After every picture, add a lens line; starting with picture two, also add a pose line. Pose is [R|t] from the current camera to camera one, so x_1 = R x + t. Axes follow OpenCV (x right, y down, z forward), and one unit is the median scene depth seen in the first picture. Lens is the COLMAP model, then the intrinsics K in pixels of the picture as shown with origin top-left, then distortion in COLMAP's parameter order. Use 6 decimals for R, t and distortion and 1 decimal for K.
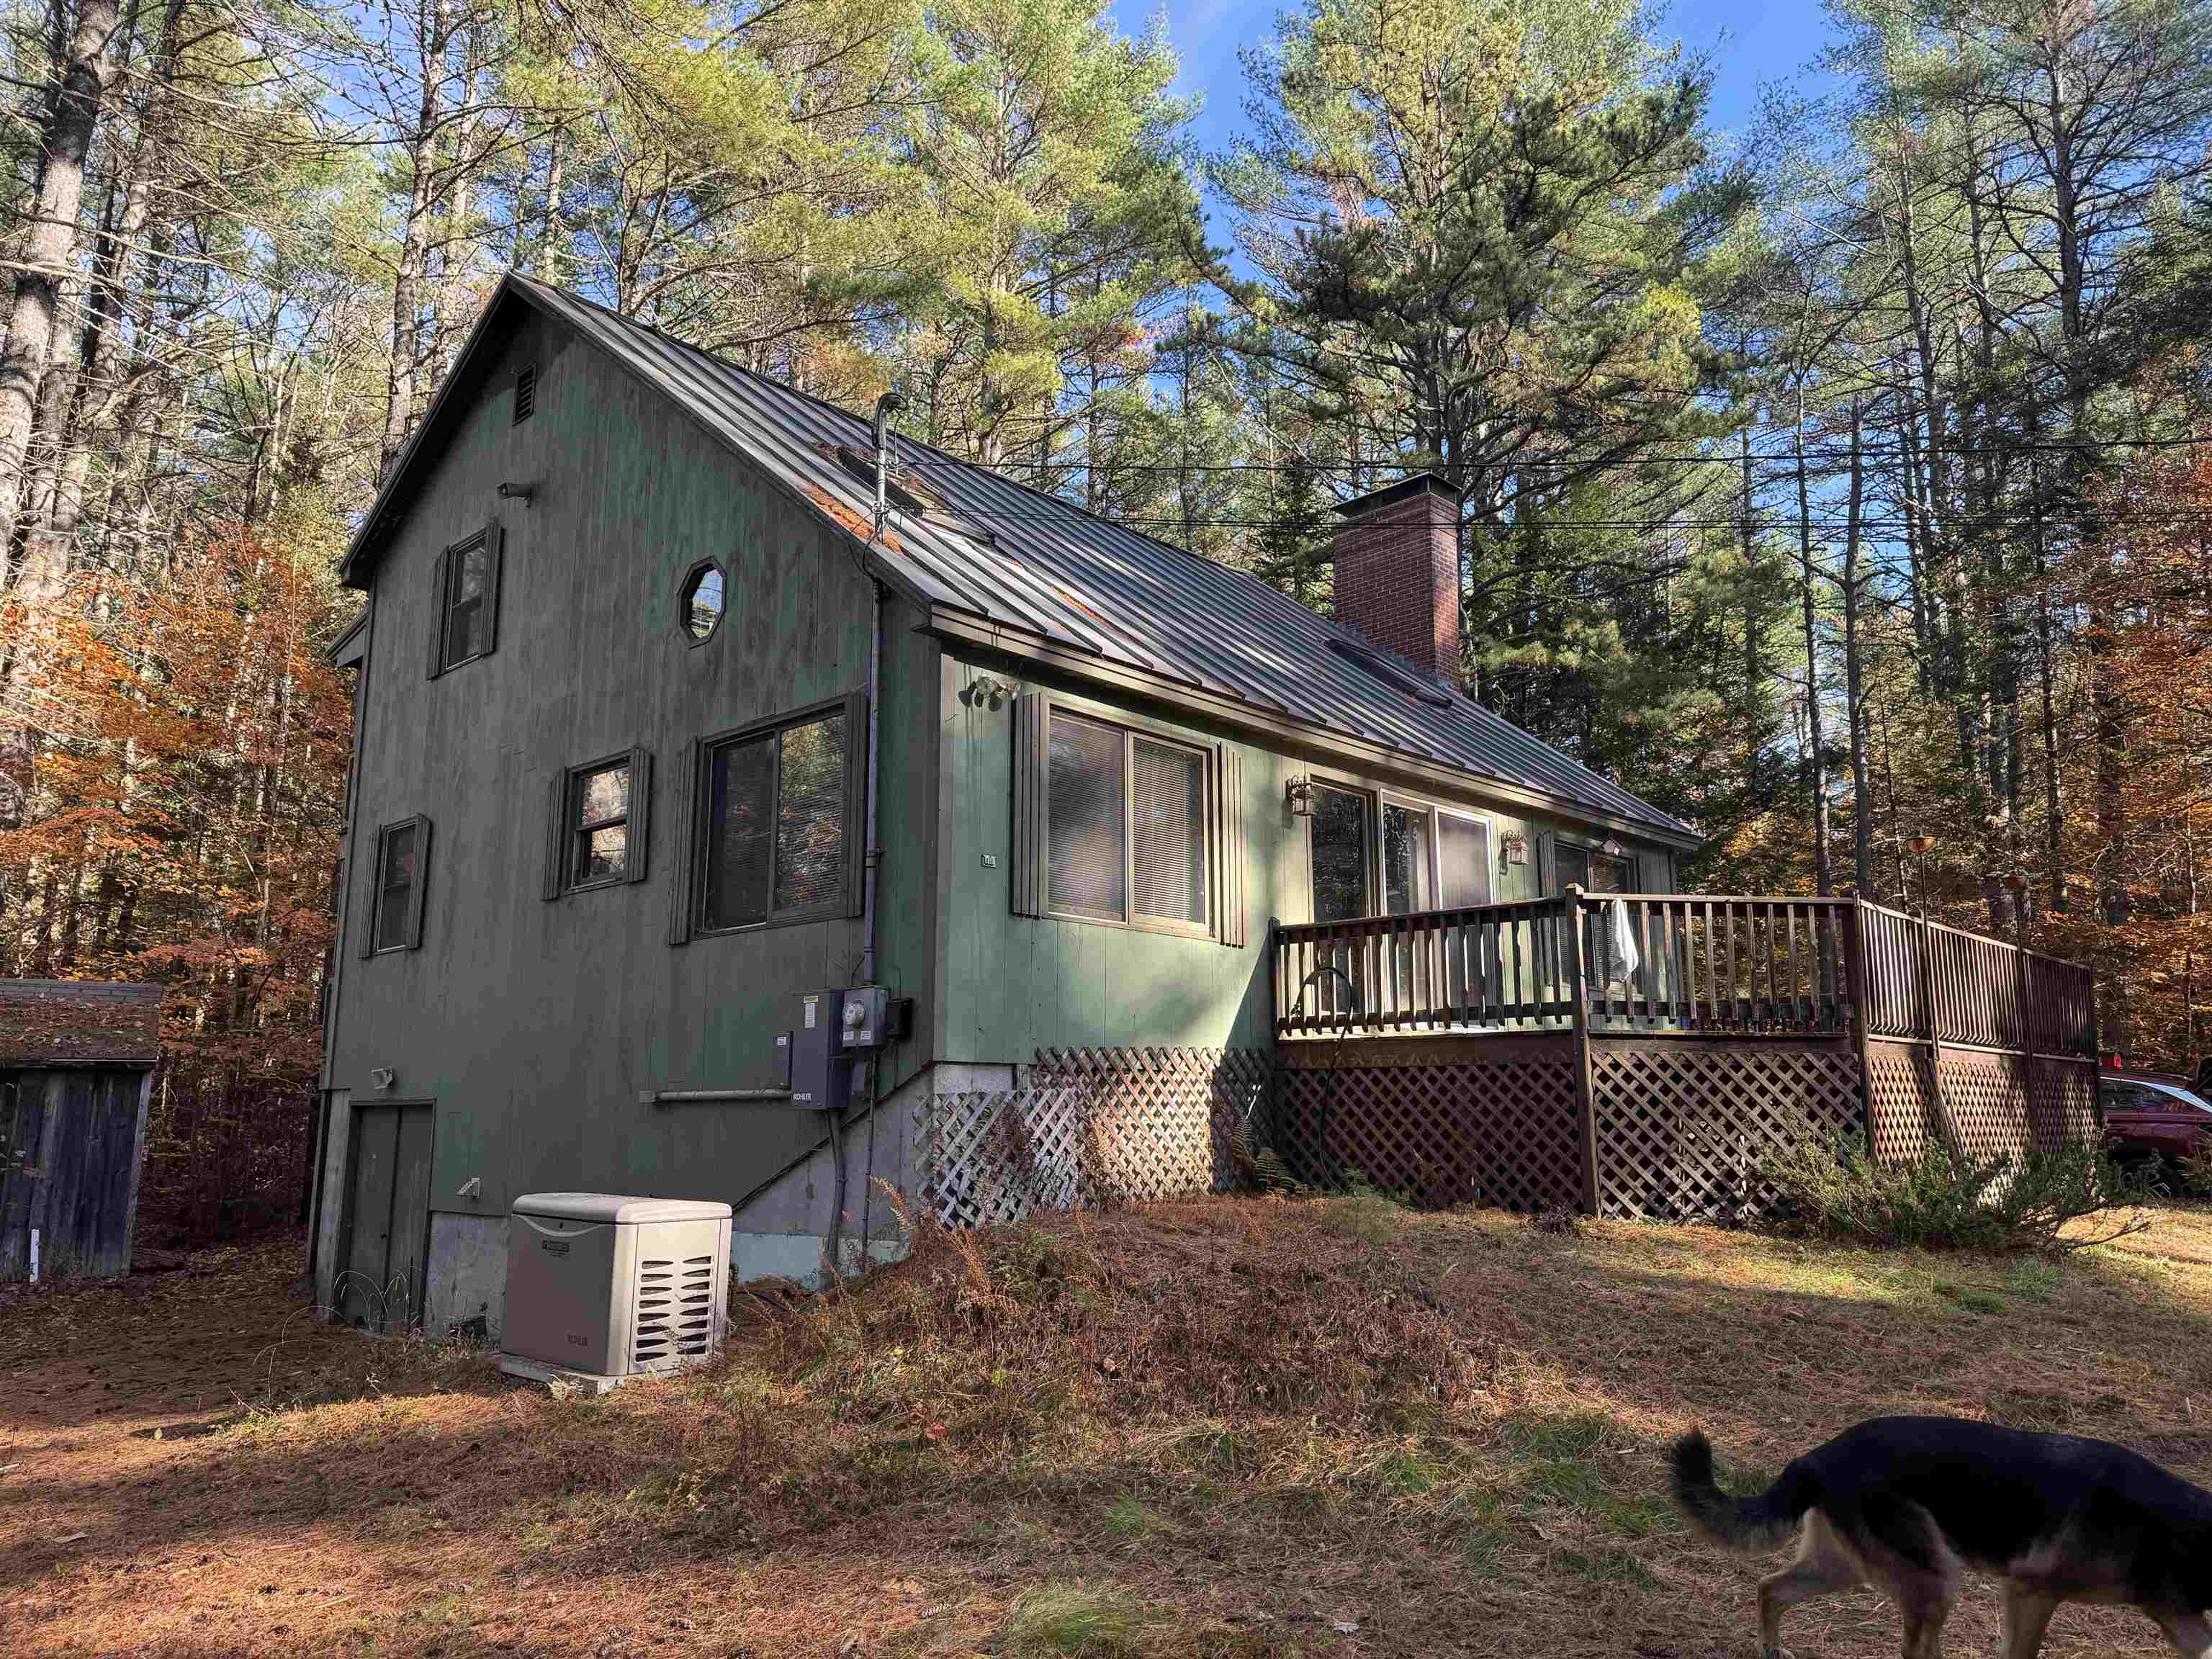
lens RADIAL K [[1488.2, 0, 1106.0], [0, 1488.2, 829.5], [0, 0, 1]] dist [0.045693, -0.085495]
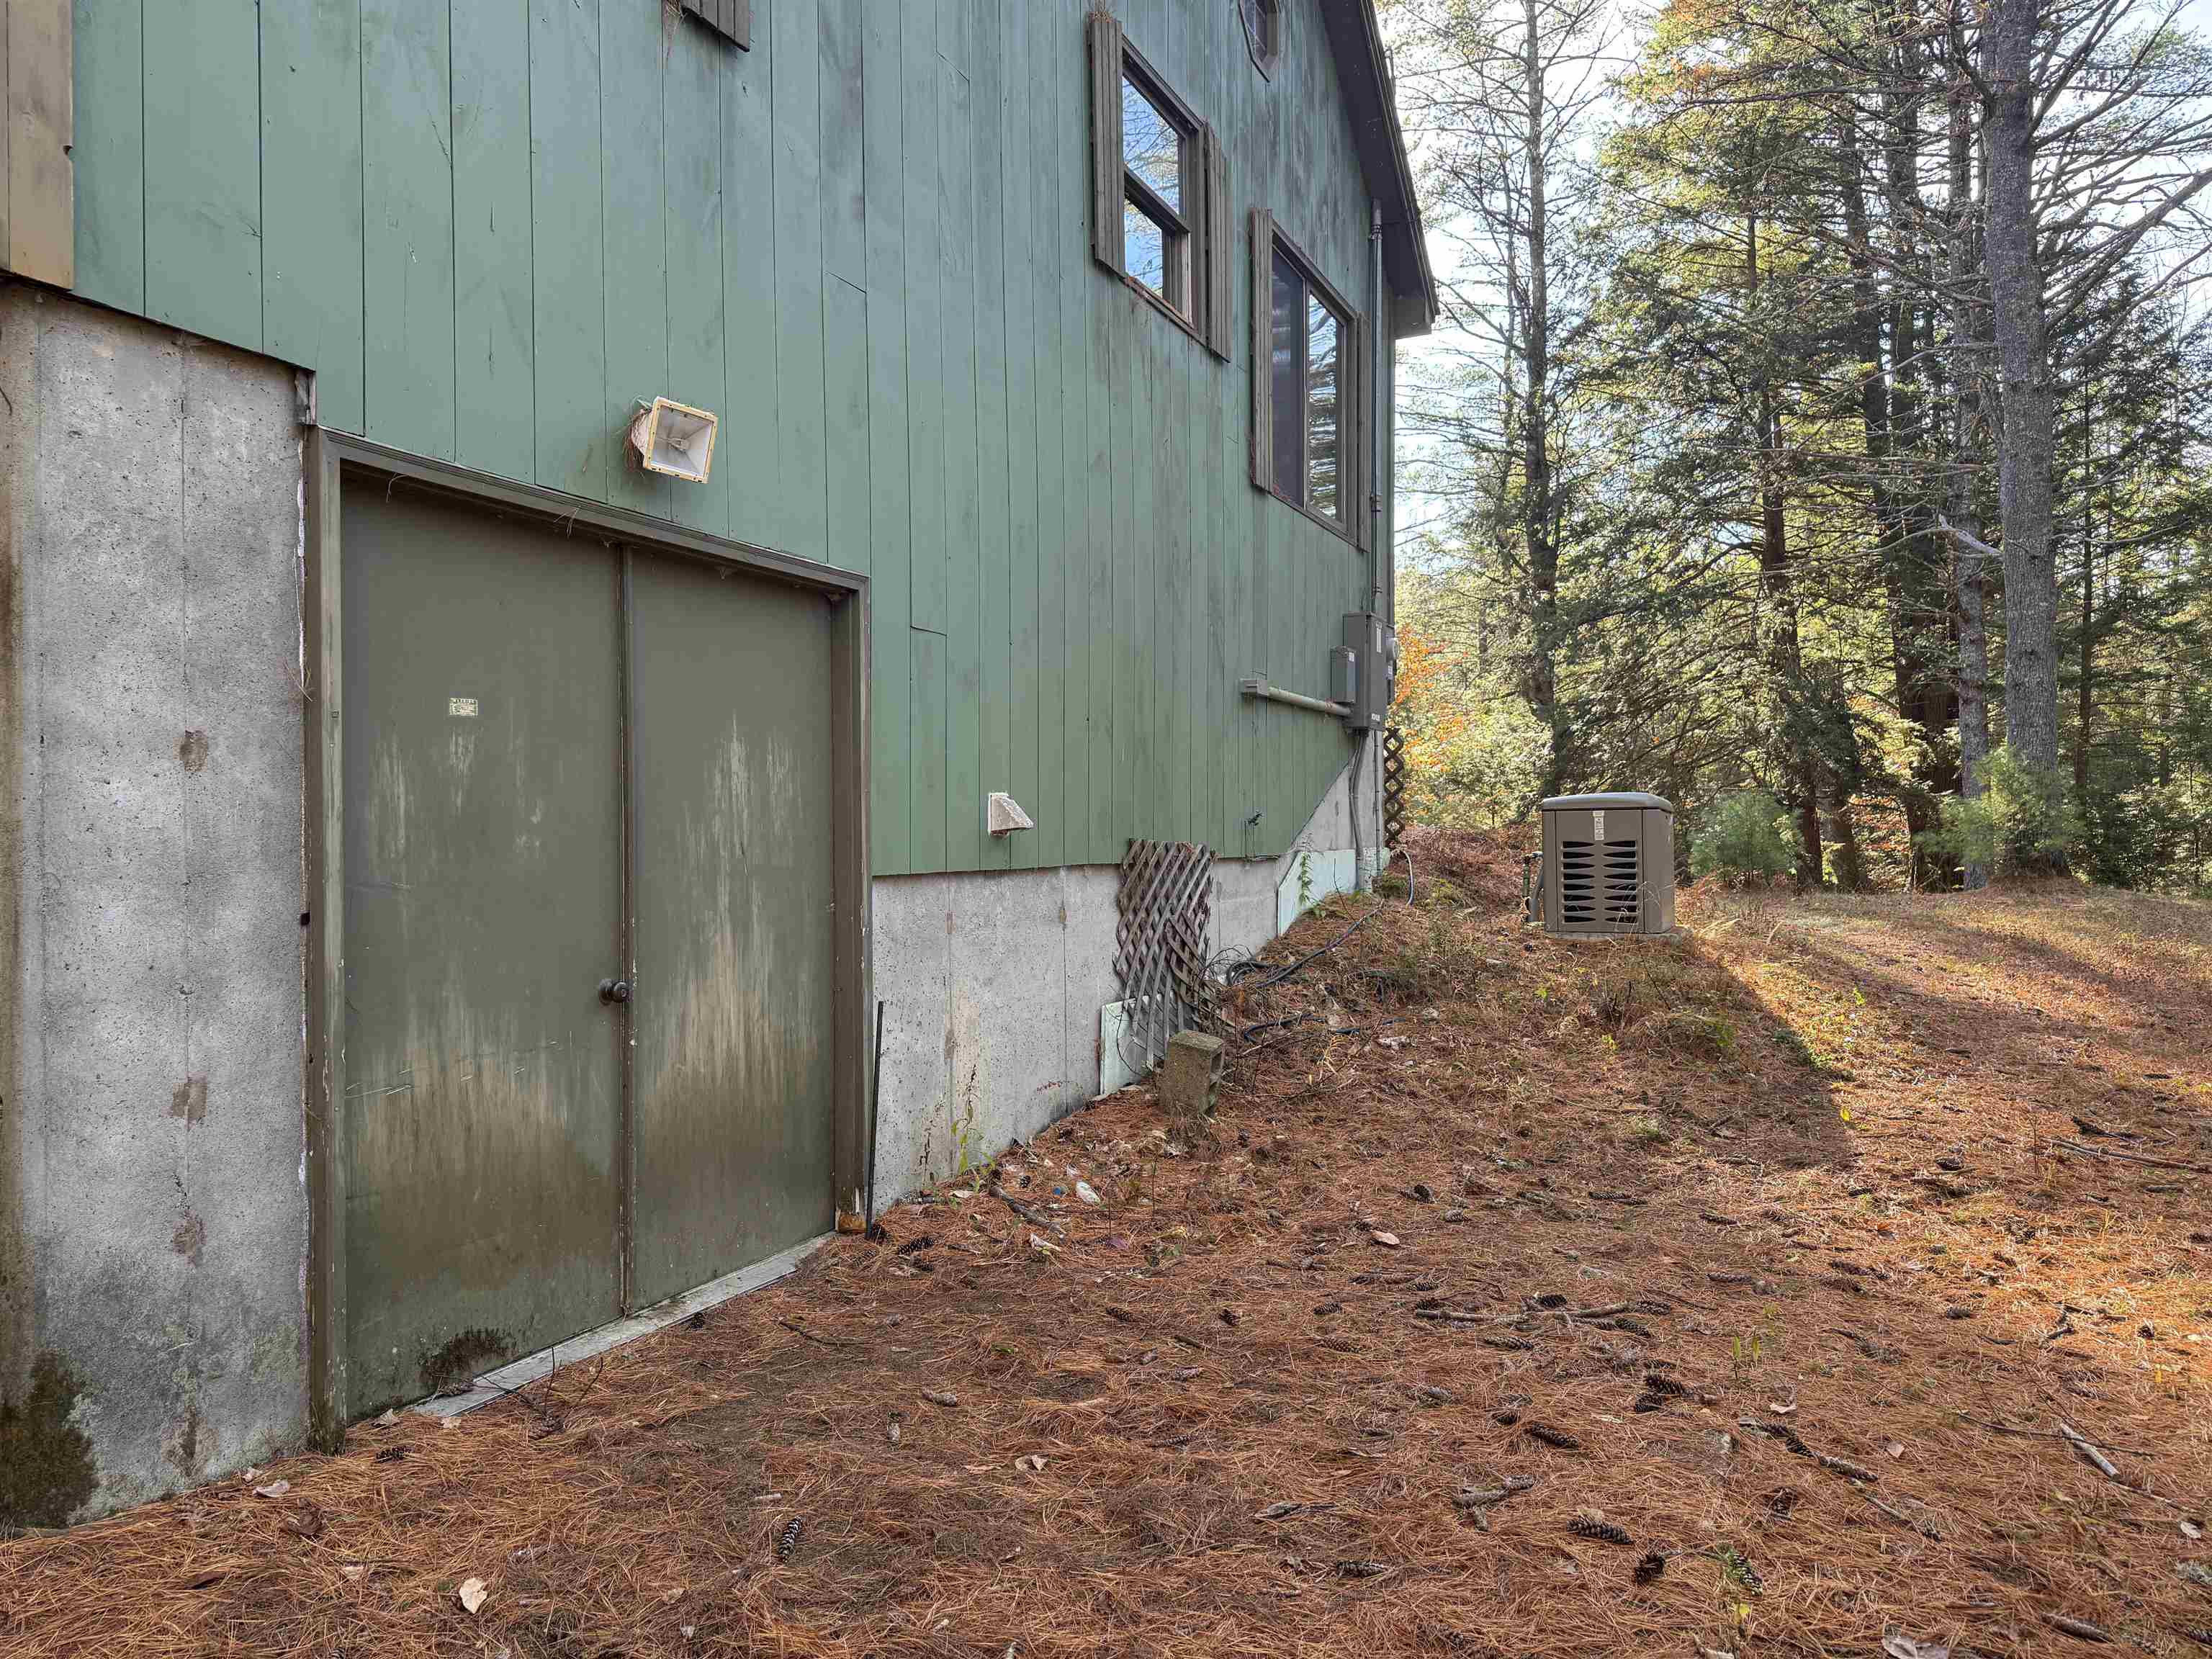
lens RADIAL K [[1488.2, 0, 1106.0], [0, 1488.2, 829.5], [0, 0, 1]] dist [0.045693, -0.085495]
pose [[-0.339221, 0.008135, 0.940672, -1.818100], [-0.169211, 0.983125, -0.069523, 0.576954], [-0.925363, -0.182756, -0.332120, 2.393012]]
